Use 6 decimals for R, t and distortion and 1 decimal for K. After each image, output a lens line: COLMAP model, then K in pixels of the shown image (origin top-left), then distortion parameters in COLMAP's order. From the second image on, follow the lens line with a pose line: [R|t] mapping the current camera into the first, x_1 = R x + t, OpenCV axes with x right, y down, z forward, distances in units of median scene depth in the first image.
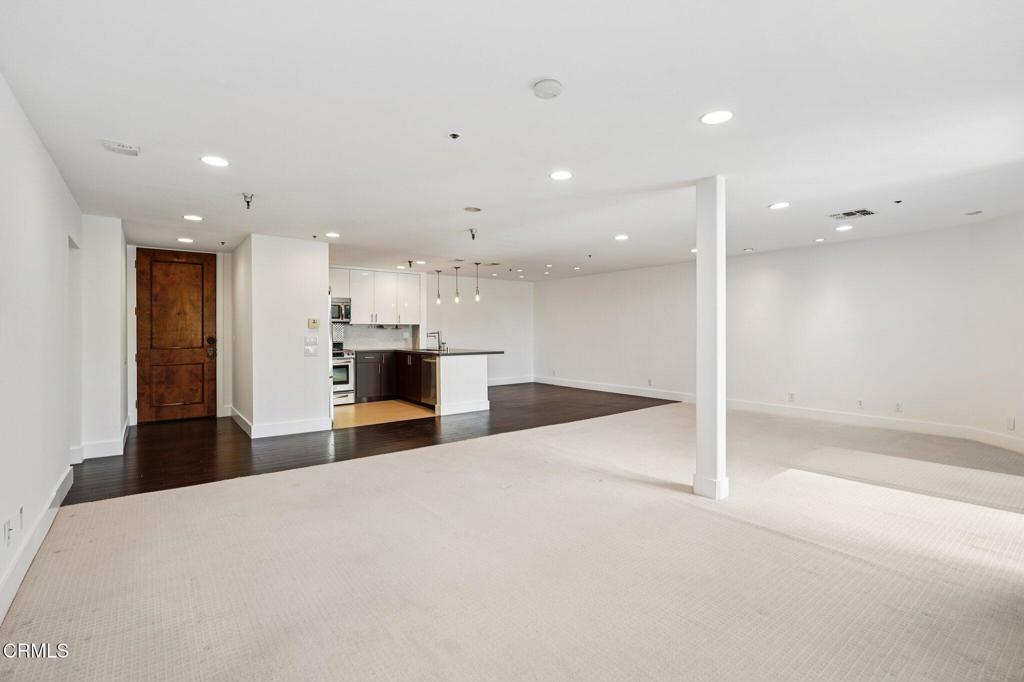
lens RADIAL K [[475.5, 0, 516.9], [0, 475.5, 334.3], [0, 0, 1]] dist [-0.009356, 0.002391]
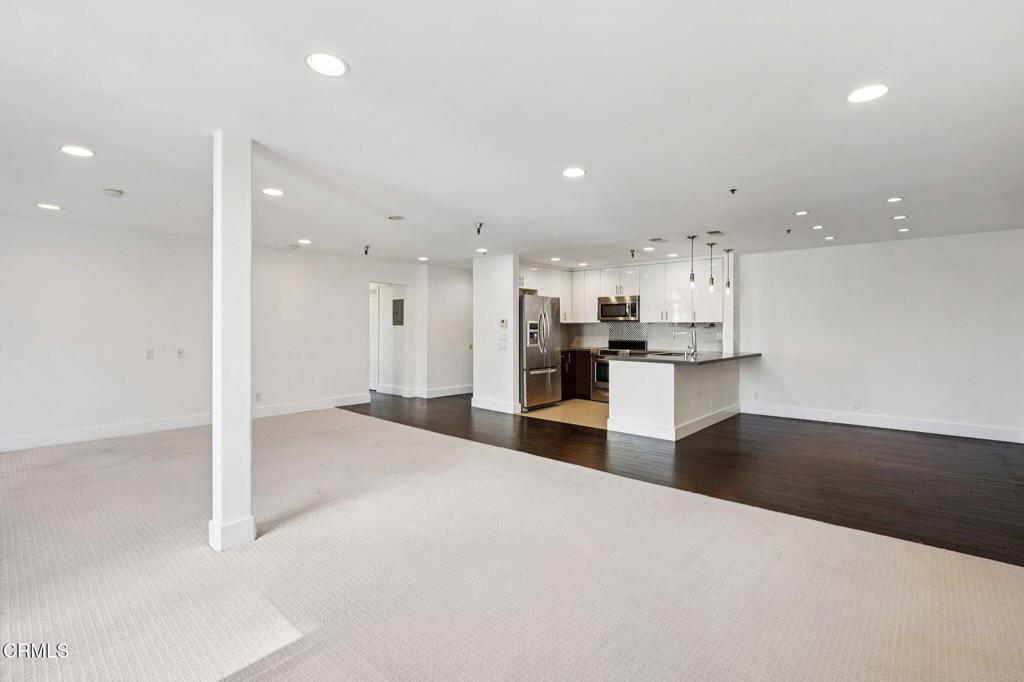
lens RADIAL K [[475.5, 0, 512.4], [0, 475.5, 329.0], [0, 0, 1]] dist [-0.009356, 0.002391]
pose [[0.181115, 0.006436, -0.983441, 0.672947], [-0.013729, 0.999898, 0.004015, -0.010878], [0.983366, 0.012775, 0.181185, 0.708694]]
